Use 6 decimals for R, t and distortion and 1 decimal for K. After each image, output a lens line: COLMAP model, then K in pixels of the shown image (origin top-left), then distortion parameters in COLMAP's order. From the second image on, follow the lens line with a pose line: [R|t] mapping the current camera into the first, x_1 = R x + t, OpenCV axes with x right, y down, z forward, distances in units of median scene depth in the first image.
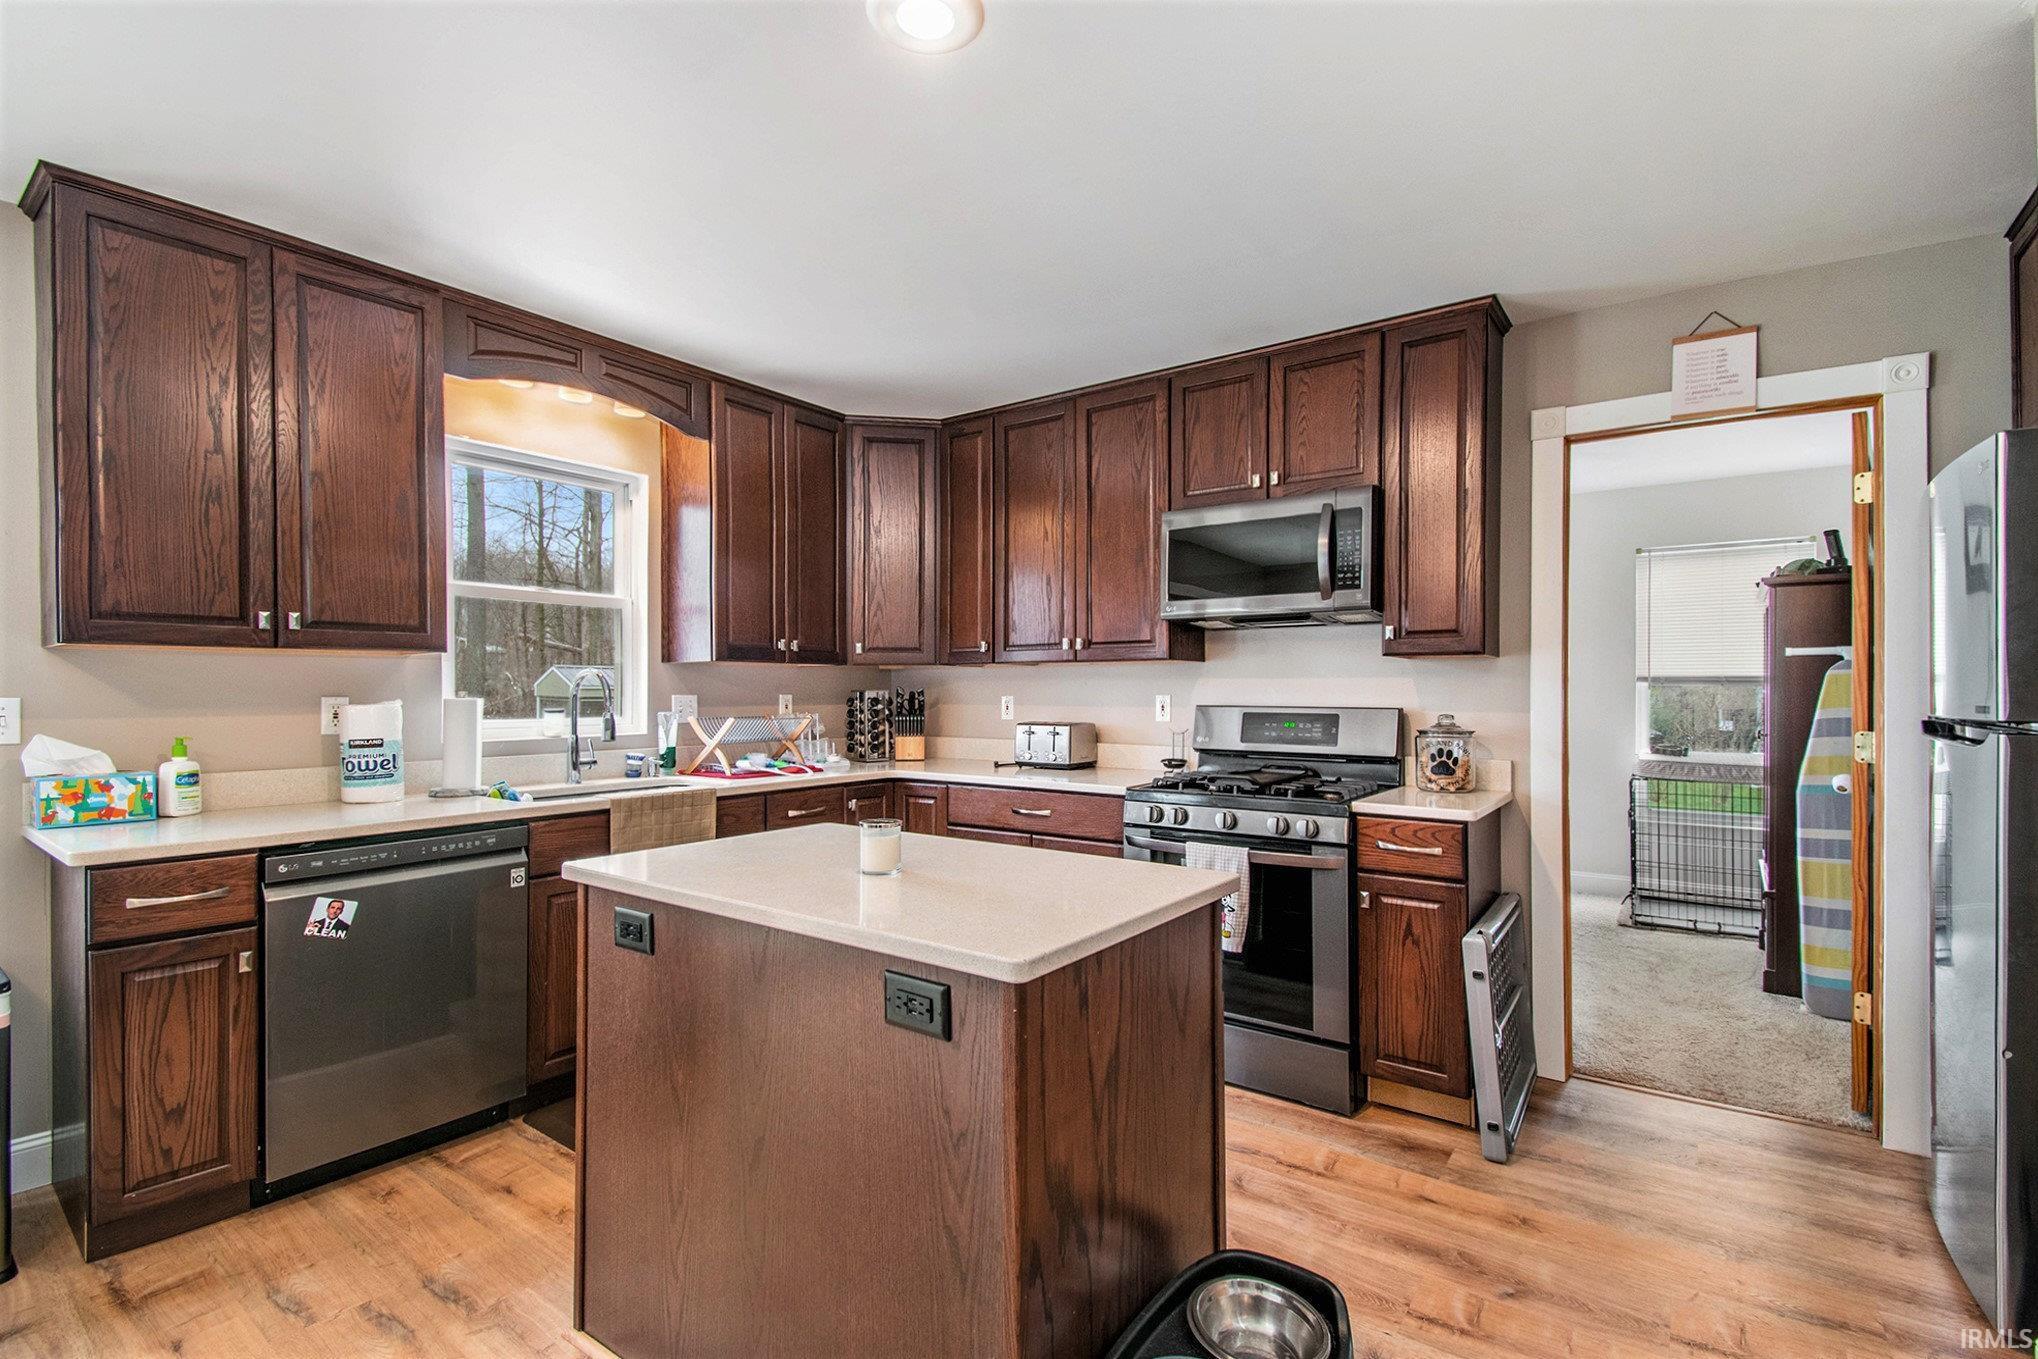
lens RADIAL K [[919.3, 0, 1025.3], [0, 919.3, 687.1], [0, 0, 1]] dist [0.045944, -0.042540]
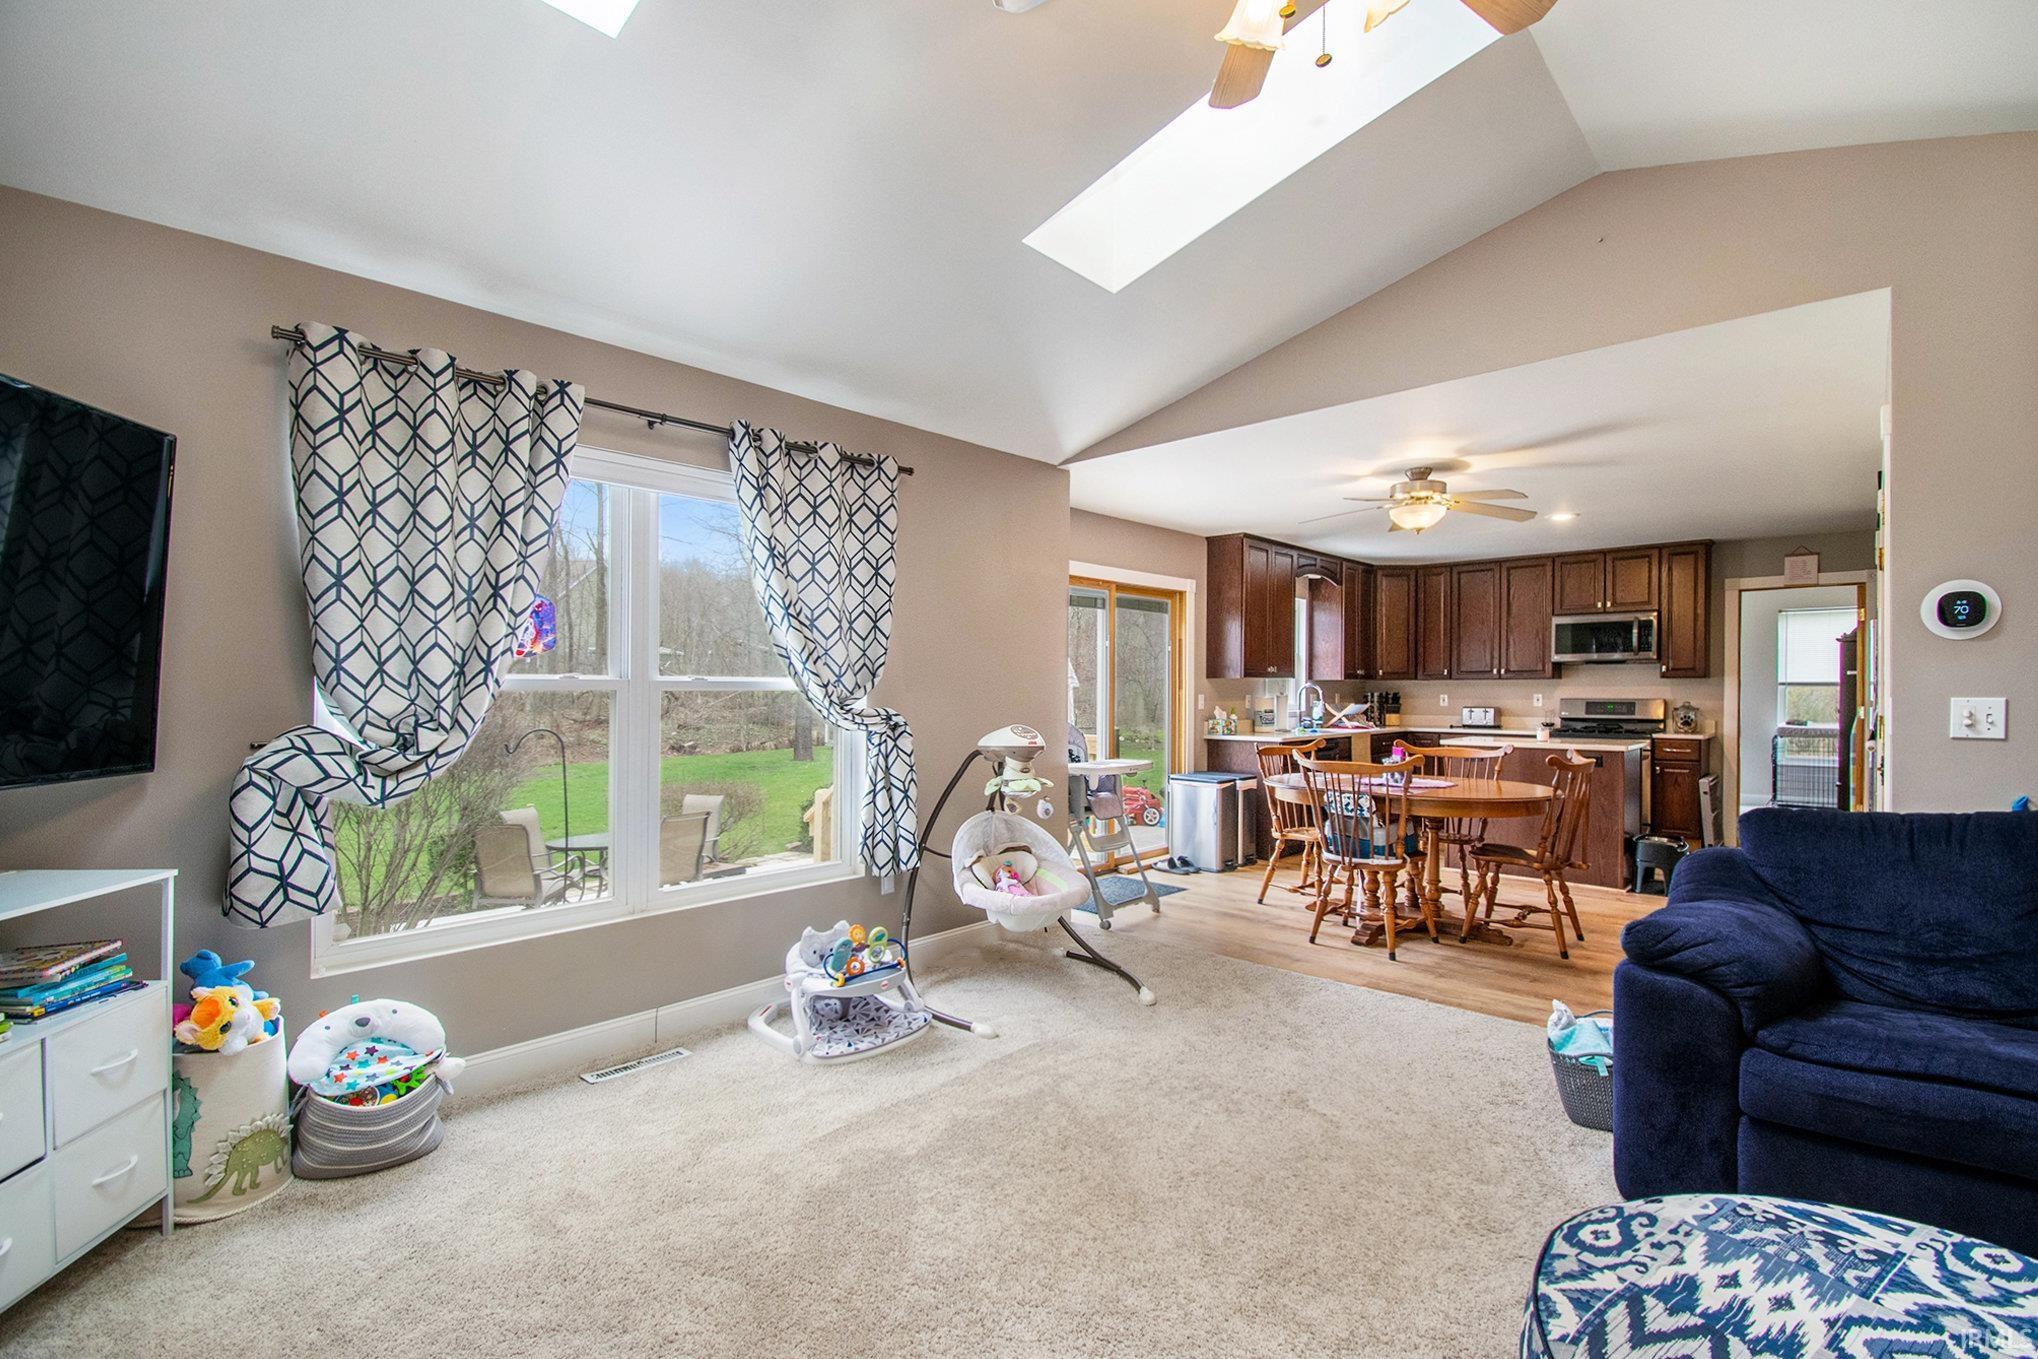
lens RADIAL K [[924.9, 0, 987.6], [0, 924.9, 701.4], [0, 0, 1]] dist [-0.001744, -0.011001]
pose [[0.989026, -0.001406, -0.147734, -0.974605], [0.003477, 0.999899, 0.013759, -0.010584], [0.147700, -0.014122, 0.988931, -1.616403]]
